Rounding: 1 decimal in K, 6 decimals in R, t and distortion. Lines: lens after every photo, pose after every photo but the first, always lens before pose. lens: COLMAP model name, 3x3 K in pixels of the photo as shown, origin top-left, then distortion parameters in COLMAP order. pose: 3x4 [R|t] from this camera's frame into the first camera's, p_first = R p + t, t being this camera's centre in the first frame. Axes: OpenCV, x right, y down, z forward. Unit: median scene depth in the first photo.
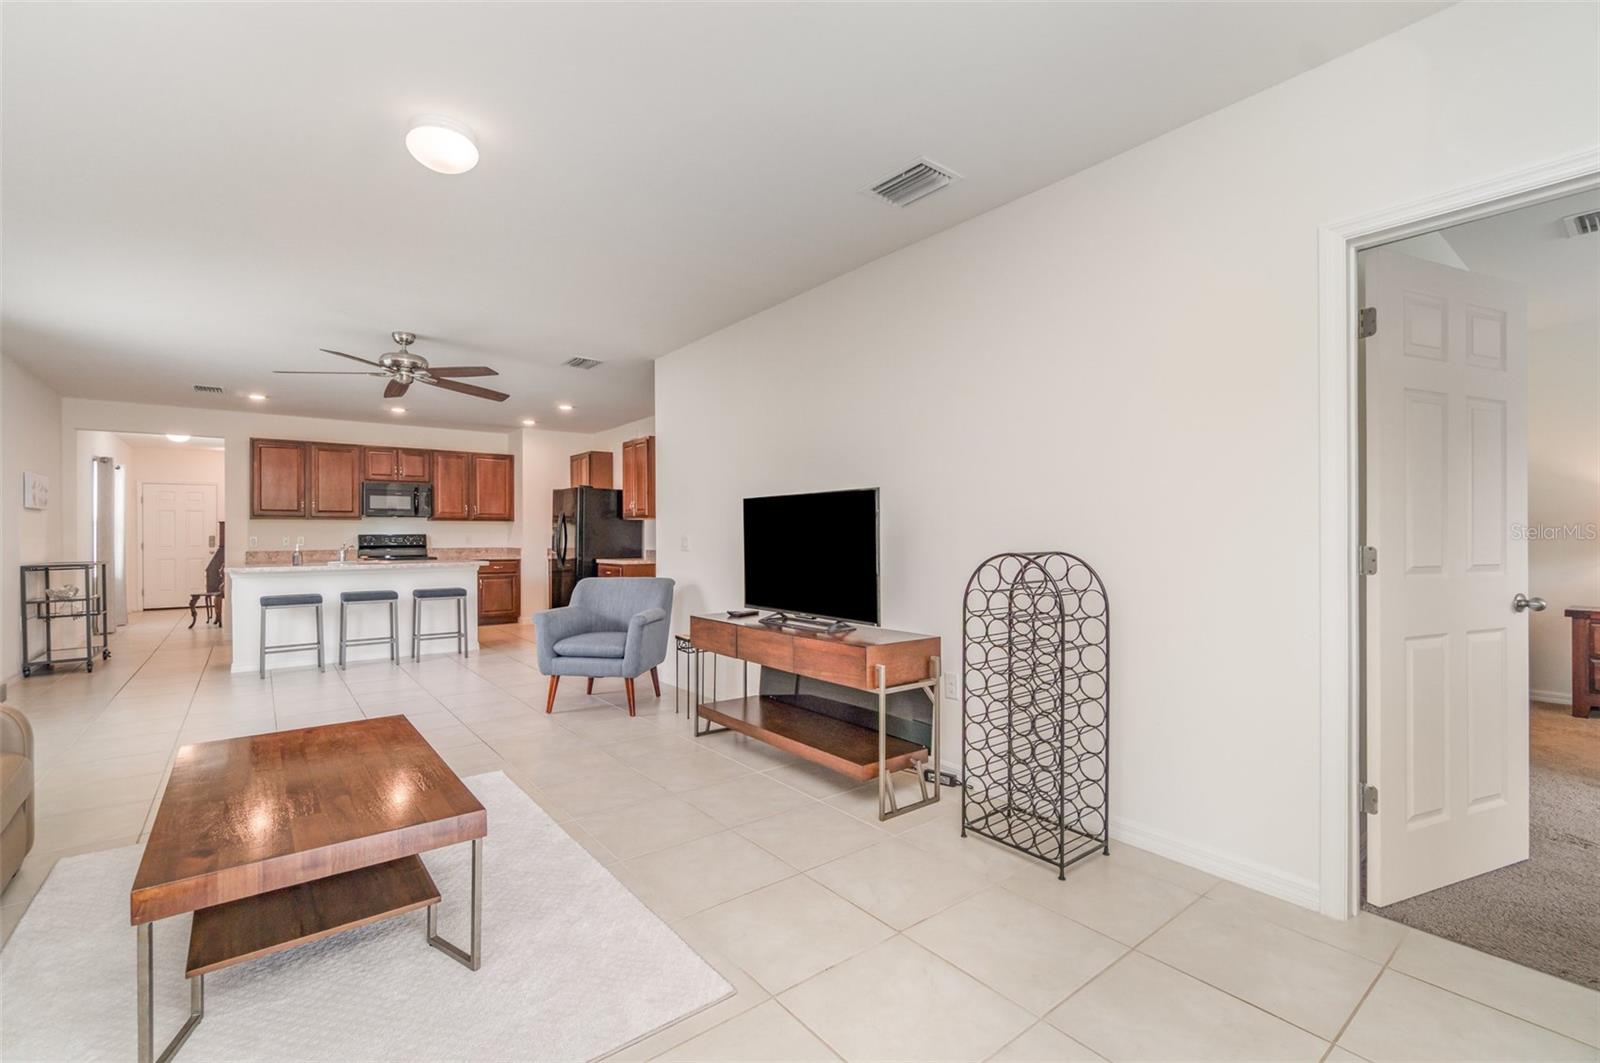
lens RADIAL K [[693.1, 0, 795.4], [0, 693.1, 535.9], [0, 0, 1]] dist [0.001238, 0.000502]
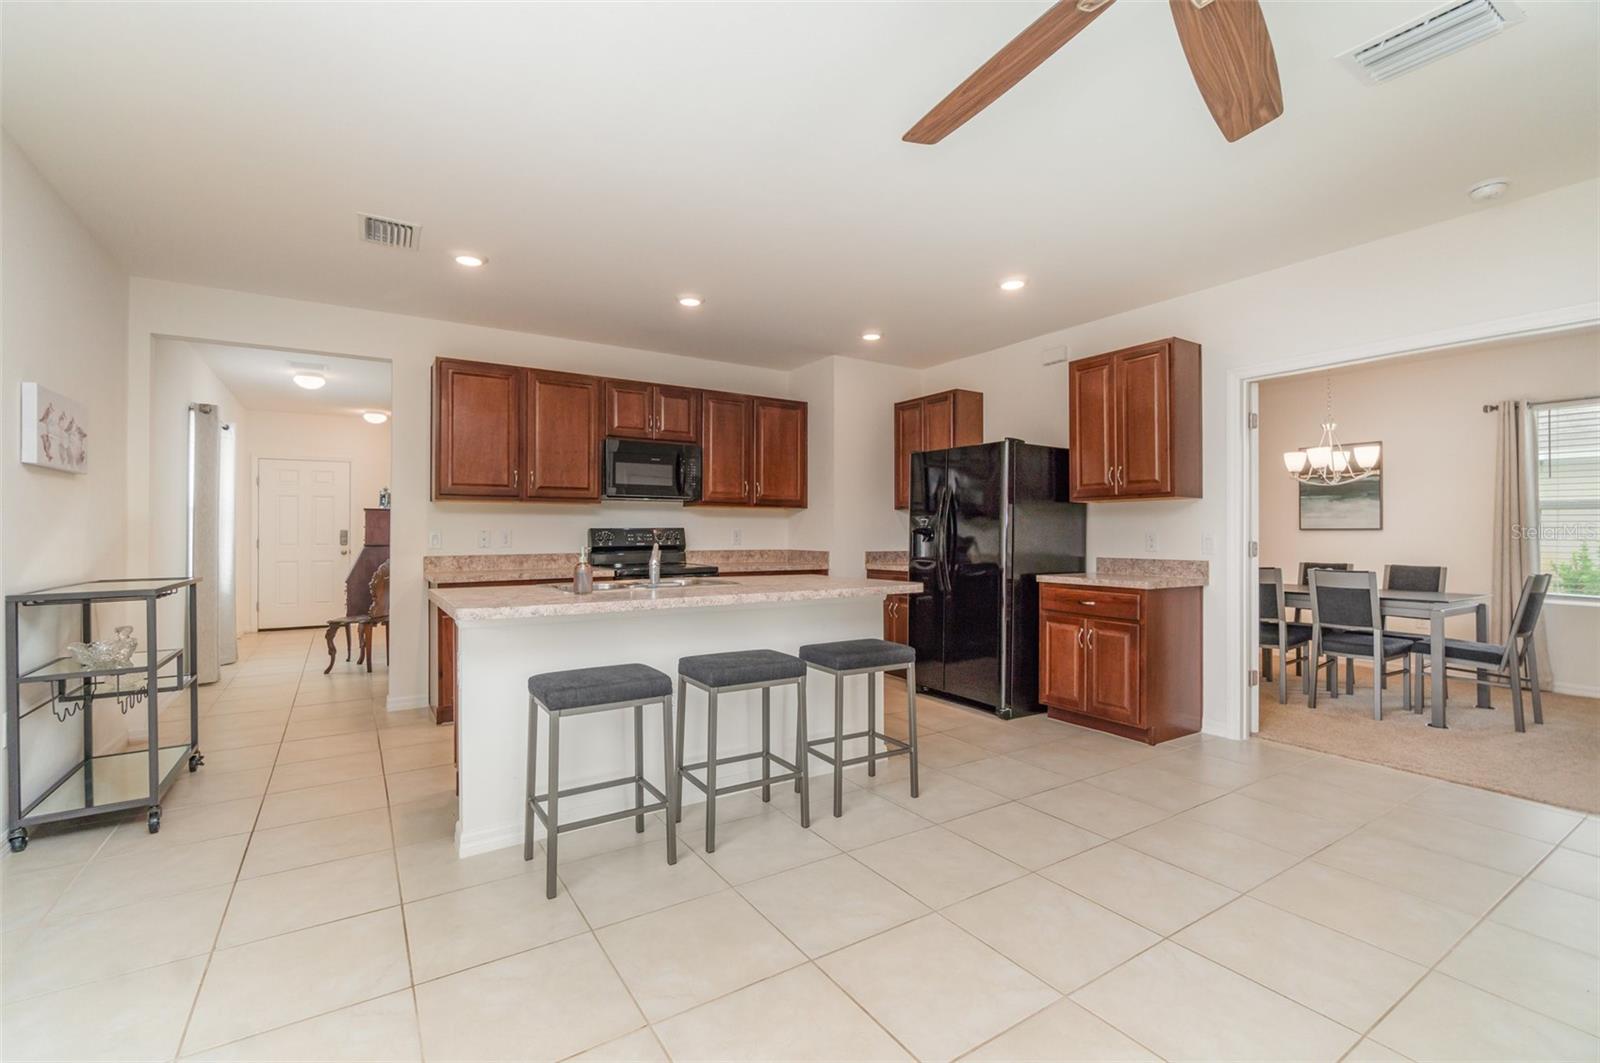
lens RADIAL K [[693.1, 0, 791.9], [0, 693.1, 529.8], [0, 0, 1]] dist [0.001238, 0.000502]
pose [[0.995494, 0.003286, -0.094770, -0.401755], [-0.003697, 0.999985, -0.004162, 0.001198], [0.094755, 0.004493, 0.995490, 0.420667]]
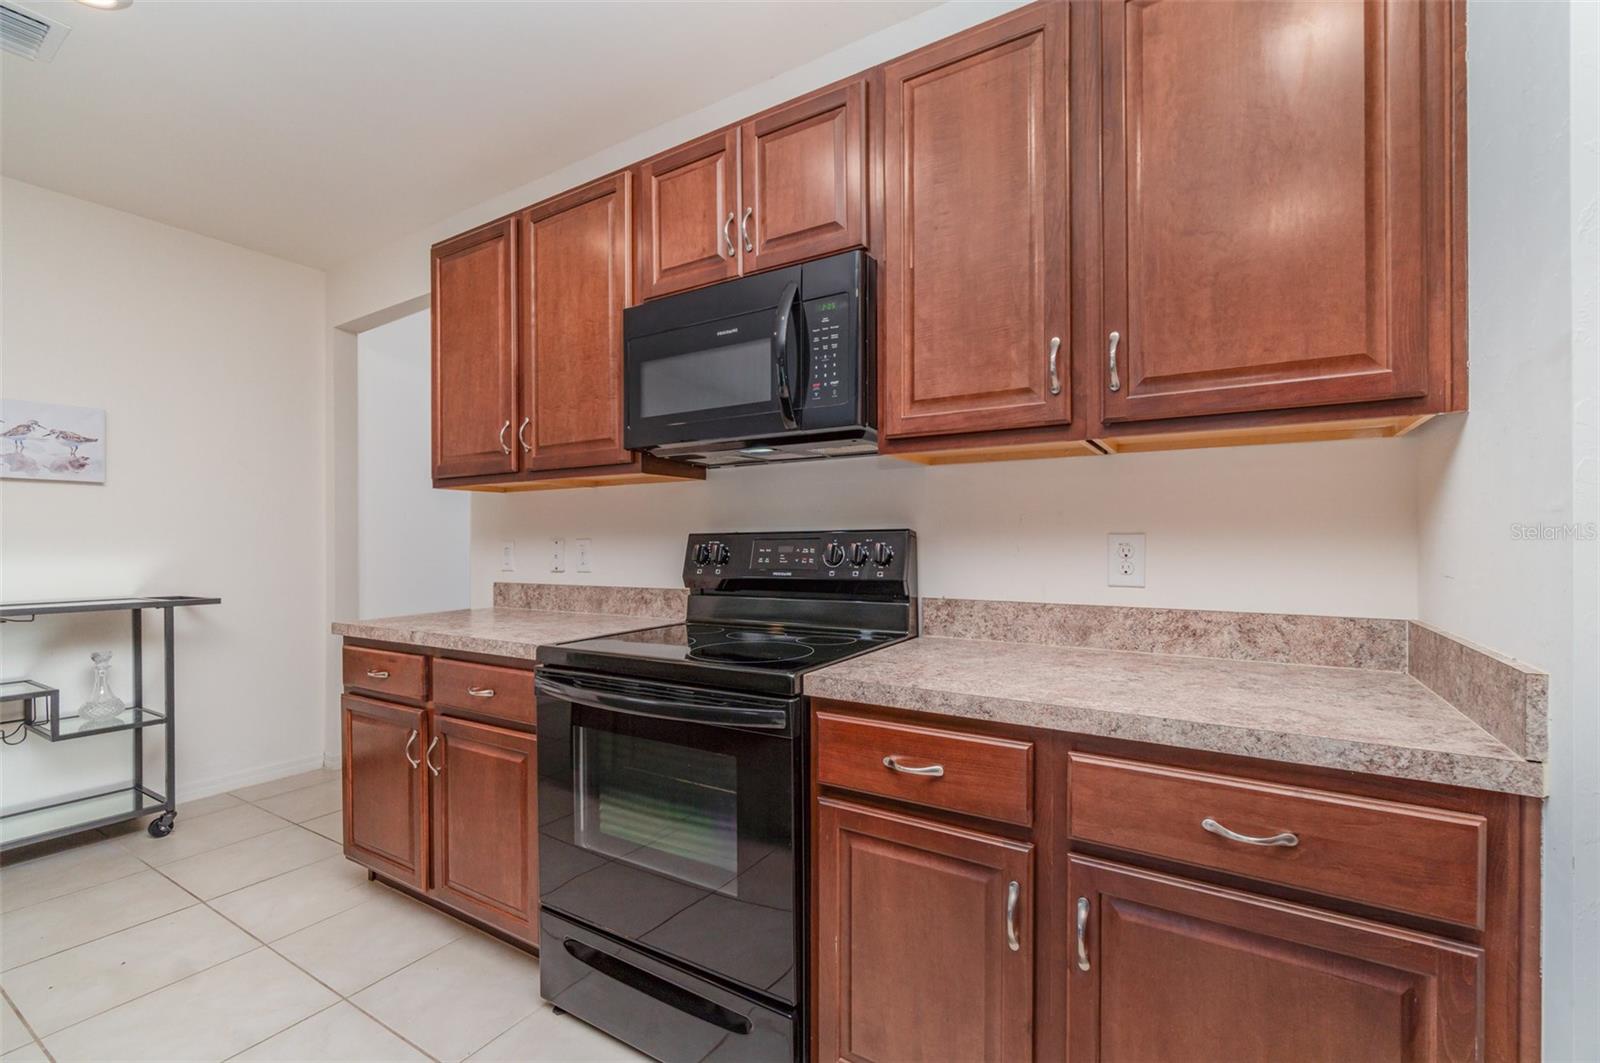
lens RADIAL K [[693.1, 0, 799.4], [0, 693.1, 542.7], [0, 0, 1]] dist [0.001238, 0.000502]
pose [[0.340784, -0.004124, -0.940133, -0.374370], [-0.005508, 0.999964, -0.006383, 0.002934], [0.940125, 0.007354, 0.340749, 0.955514]]
